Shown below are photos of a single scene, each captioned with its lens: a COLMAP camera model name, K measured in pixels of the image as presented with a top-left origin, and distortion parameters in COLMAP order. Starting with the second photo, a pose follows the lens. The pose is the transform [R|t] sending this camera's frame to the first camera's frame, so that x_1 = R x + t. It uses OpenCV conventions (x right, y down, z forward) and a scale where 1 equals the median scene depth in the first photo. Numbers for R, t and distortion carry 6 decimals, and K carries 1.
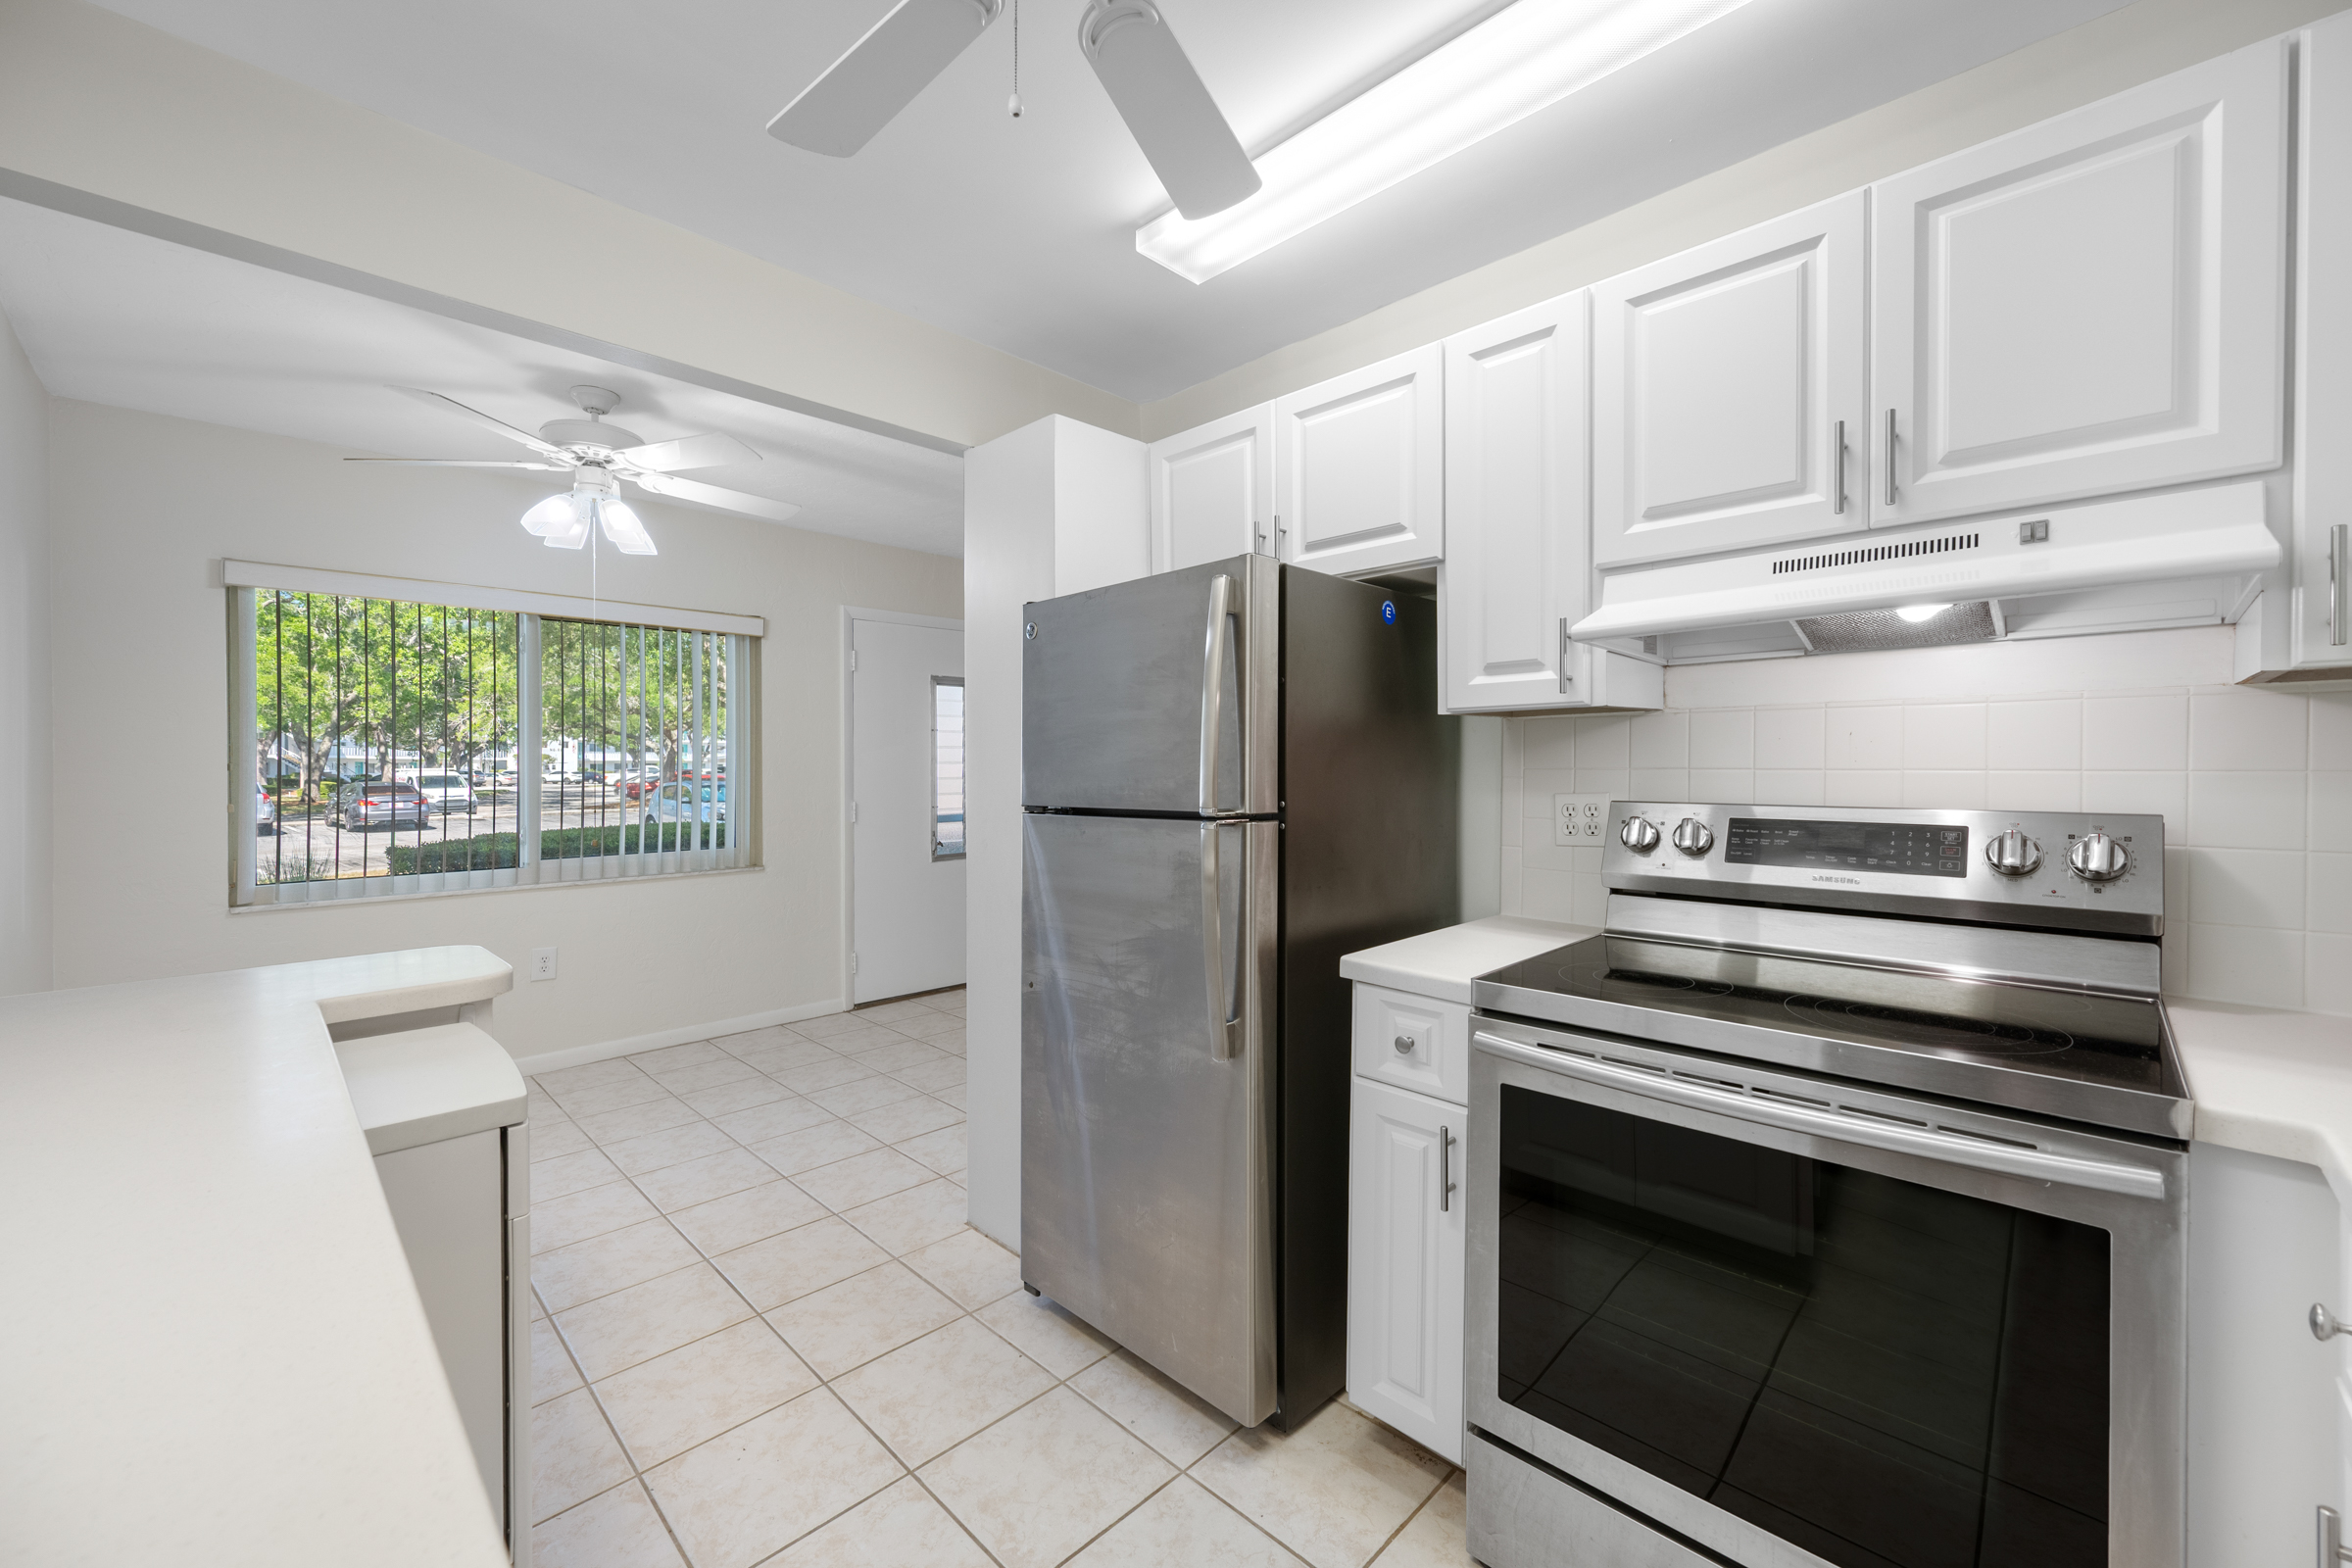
lens RADIAL K [[931.3, 0, 1164.2], [0, 931.3, 771.4], [0, 0, 1]] dist [0.001577, -0.000294]
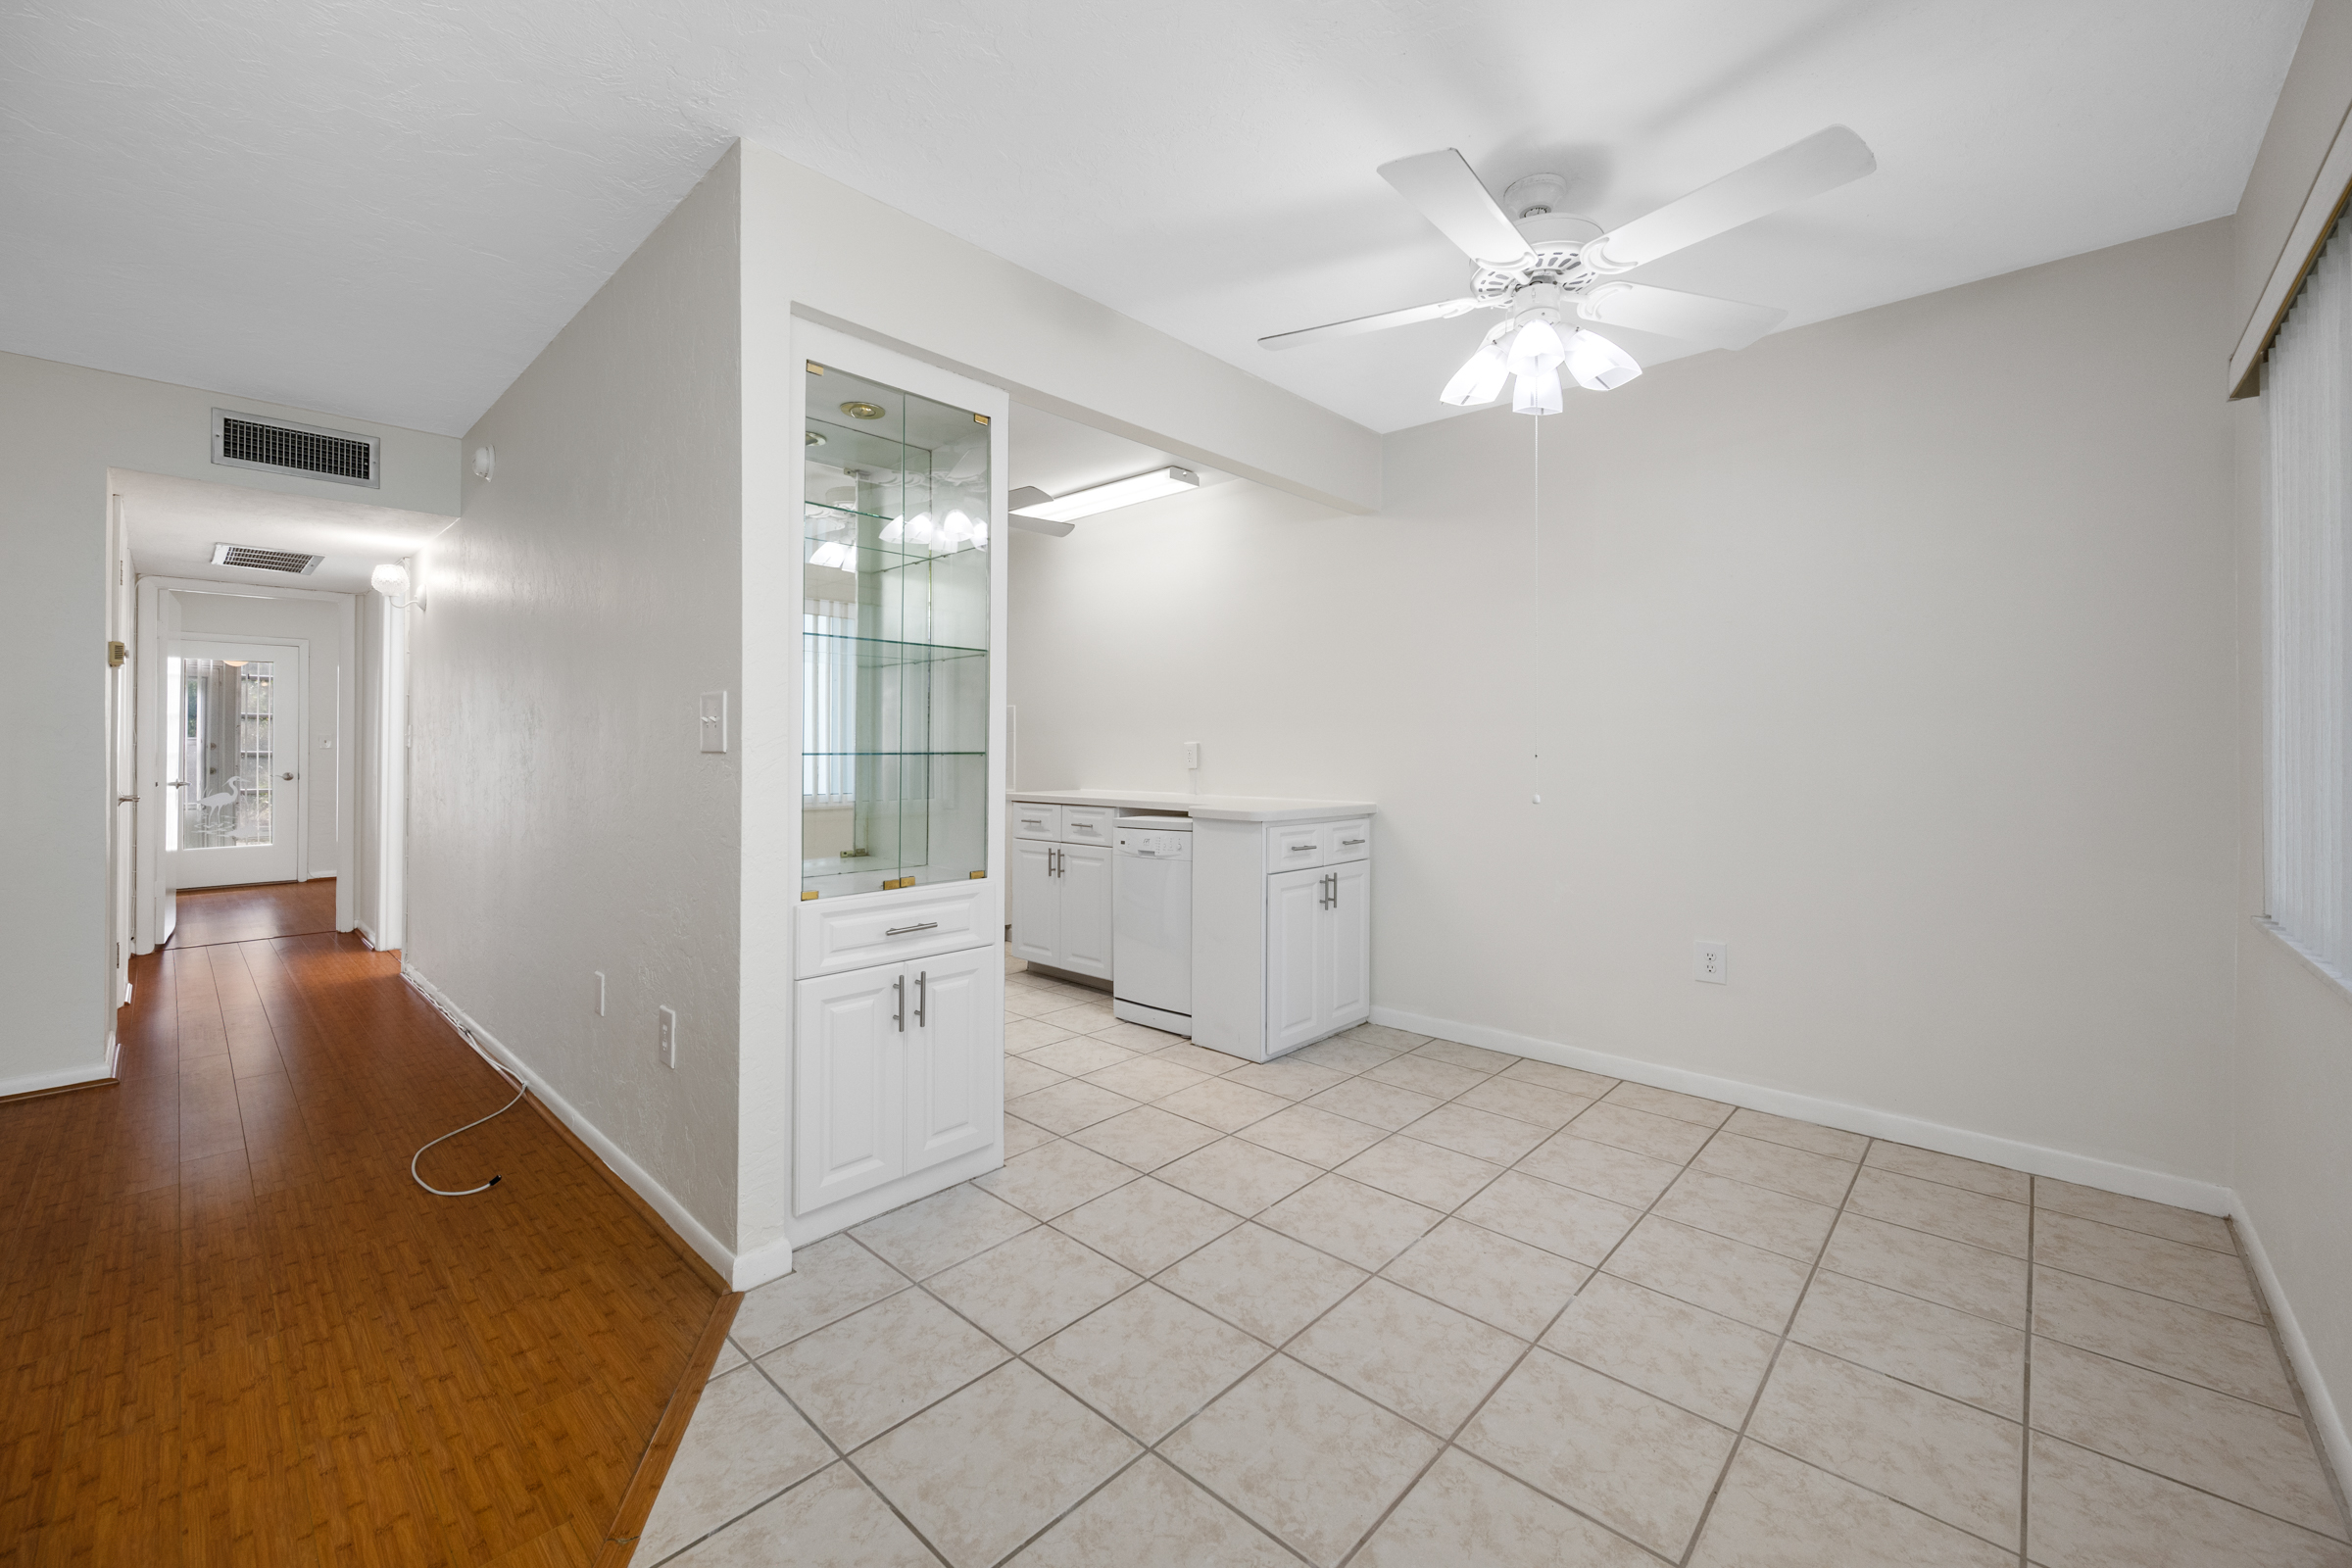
lens RADIAL K [[931.3, 0, 1178.8], [0, 931.3, 763.5], [0, 0, 1]] dist [0.001577, -0.000294]
pose [[-0.999051, 0.008178, -0.042772, -0.232155], [0.007426, 0.999815, 0.017720, 0.027466], [0.042909, 0.017385, -0.998928, 1.303252]]
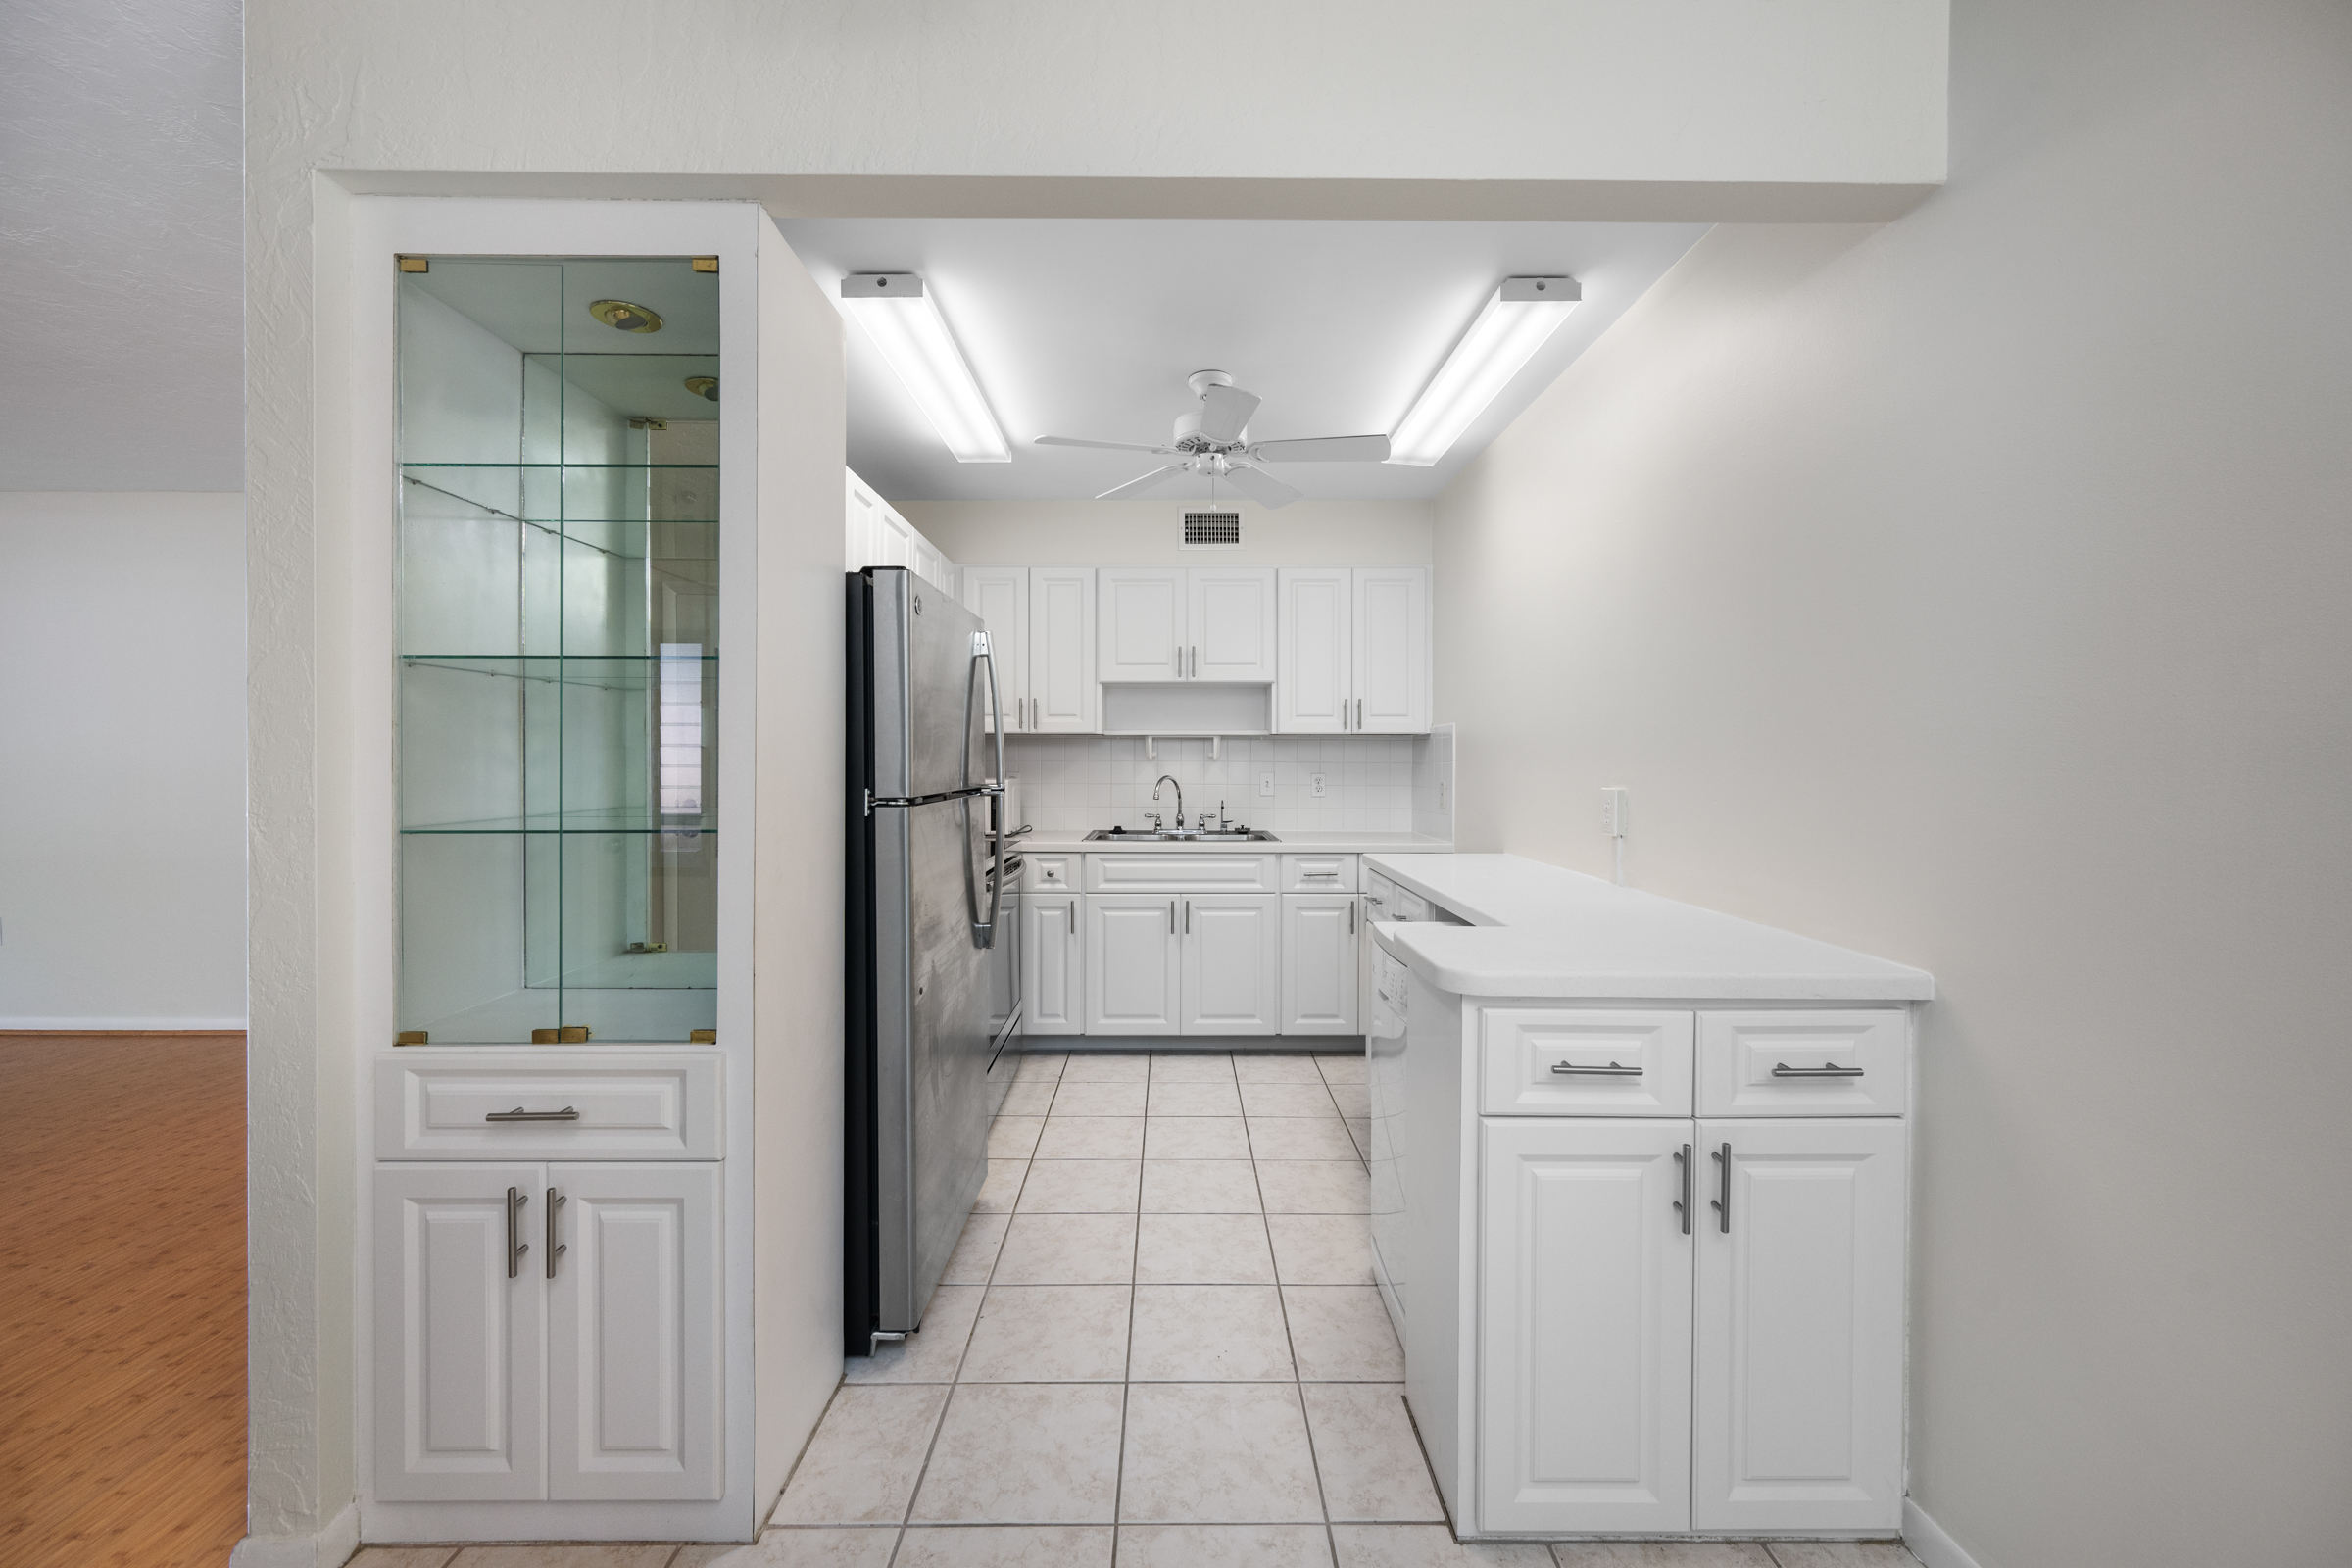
lens RADIAL K [[931.3, 0, 1181.3], [0, 931.3, 776.3], [0, 0, 1]] dist [0.001577, -0.000294]
pose [[-0.716879, -0.006562, 0.697166, -0.524817], [0.005923, 0.999862, 0.015501, 0.002464], [-0.697172, 0.015242, -0.716742, 0.800202]]
